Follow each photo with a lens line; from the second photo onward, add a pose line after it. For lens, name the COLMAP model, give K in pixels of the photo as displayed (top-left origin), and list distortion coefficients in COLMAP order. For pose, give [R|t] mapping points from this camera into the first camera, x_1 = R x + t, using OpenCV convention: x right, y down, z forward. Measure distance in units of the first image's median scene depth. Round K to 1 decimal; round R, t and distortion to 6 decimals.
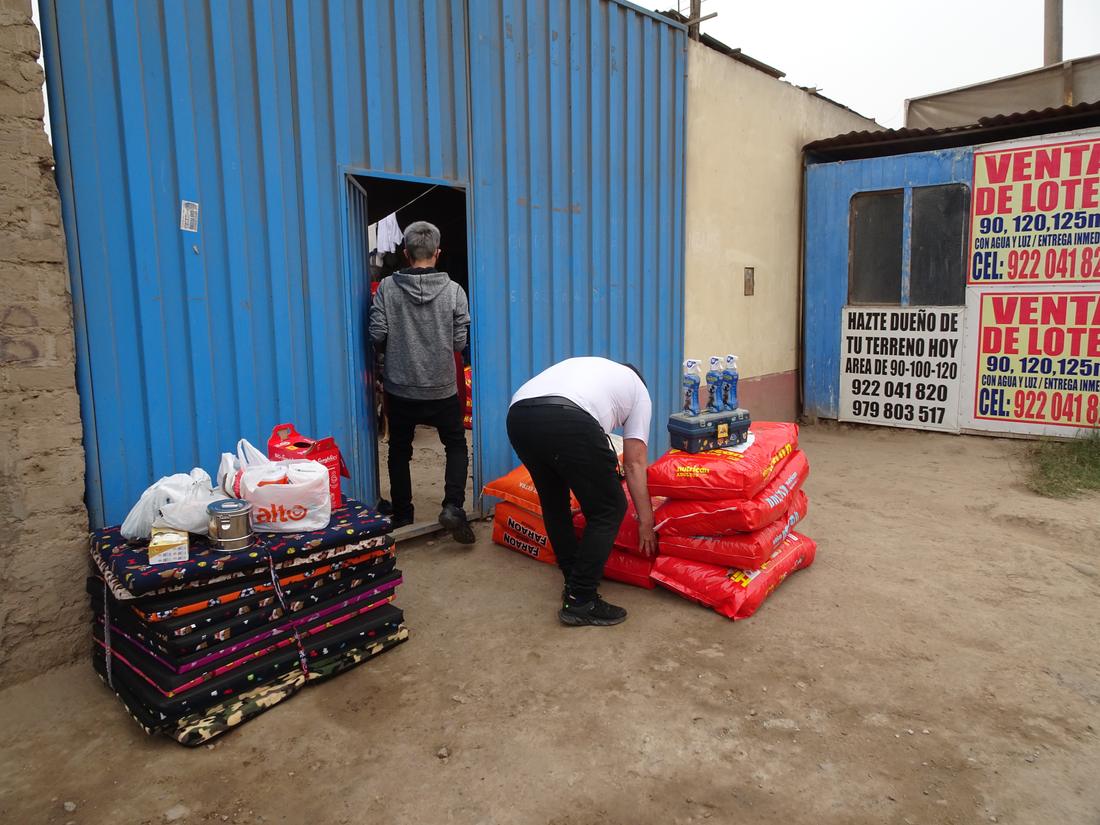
lens RADIAL K [[790.3, 0, 551.6], [0, 790.3, 407.8], [0, 0, 1]] dist [0.006089, 0.000071]
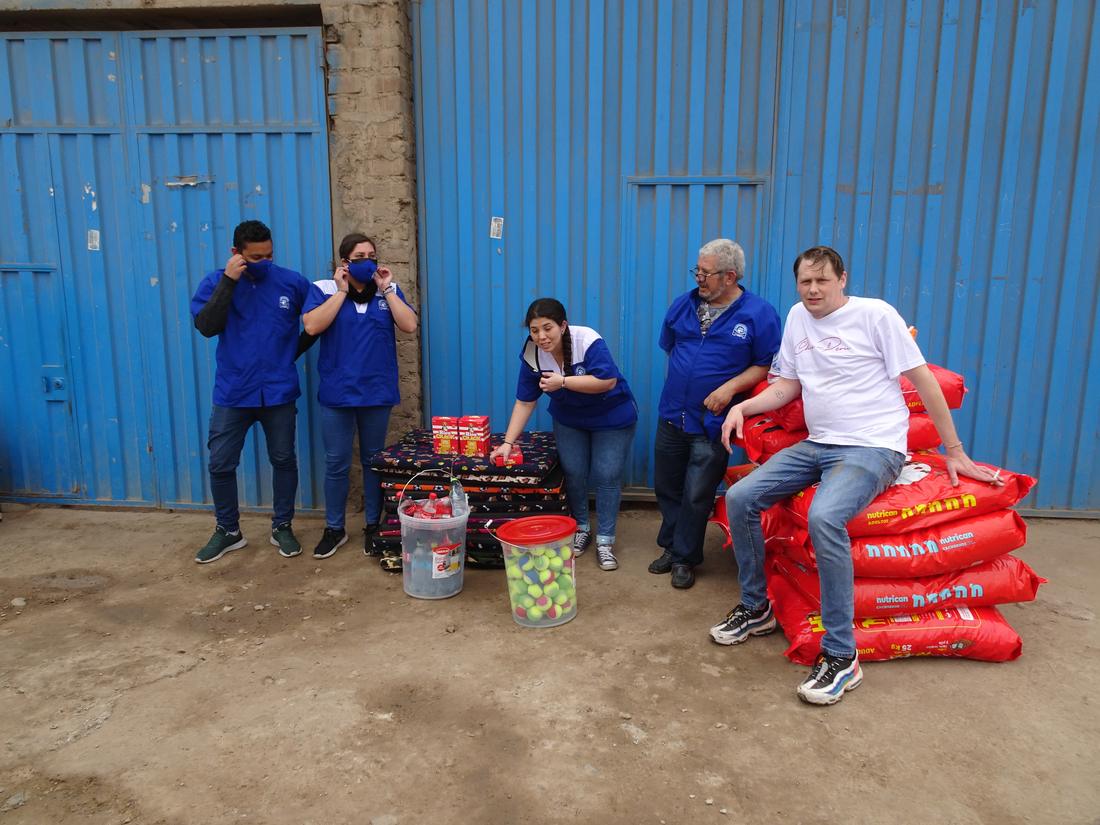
lens RADIAL K [[790.3, 0, 553.2], [0, 790.3, 413.4], [0, 0, 1]] dist [0.006089, 0.000071]
pose [[0.592410, 0.159347, -0.789721, 0.854520], [-0.124565, 0.986573, 0.105625, -0.084242], [0.795949, 0.035799, 0.604305, 0.262356]]
